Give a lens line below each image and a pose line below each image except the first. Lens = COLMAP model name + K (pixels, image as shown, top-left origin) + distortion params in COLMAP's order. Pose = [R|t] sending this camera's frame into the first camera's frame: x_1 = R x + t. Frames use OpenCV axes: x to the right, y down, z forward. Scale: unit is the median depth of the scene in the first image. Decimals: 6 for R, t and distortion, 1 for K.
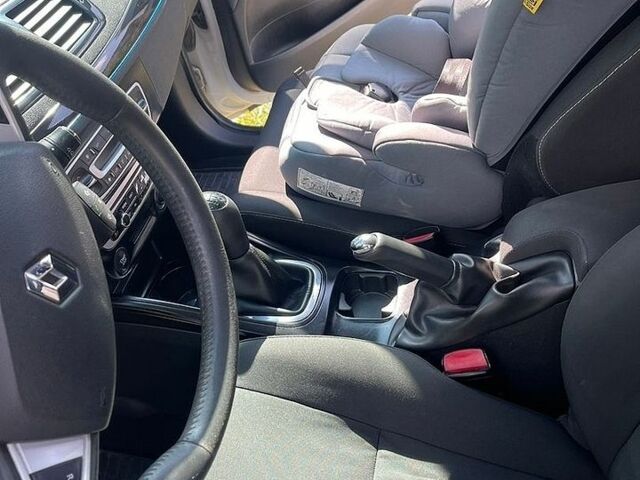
lens RADIAL K [[662.3, 0, 320.0], [0, 662.3, 240.0], [0, 0, 1]] dist [0.016455, 0.000851]
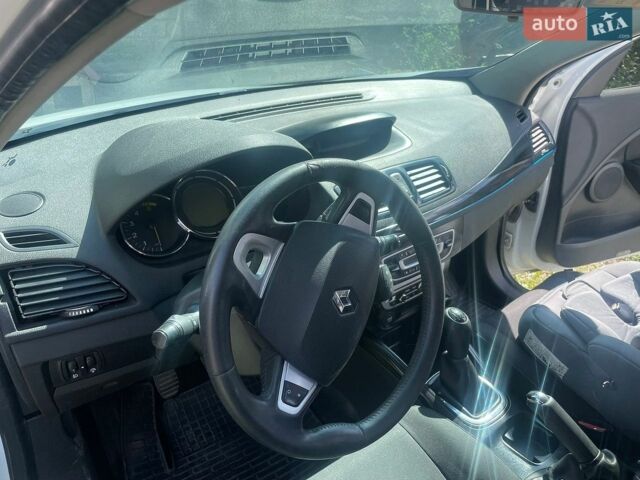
lens RADIAL K [[476.7, 0, 320.0], [0, 476.7, 240.0], [0, 0, 1]] dist [-0.023636, 0.000544]
pose [[0.751849, 0.431622, -0.498422, 0.067777], [-0.517695, 0.854588, -0.040868, -0.000049], [0.408306, 0.288757, 0.865971, -0.123064]]
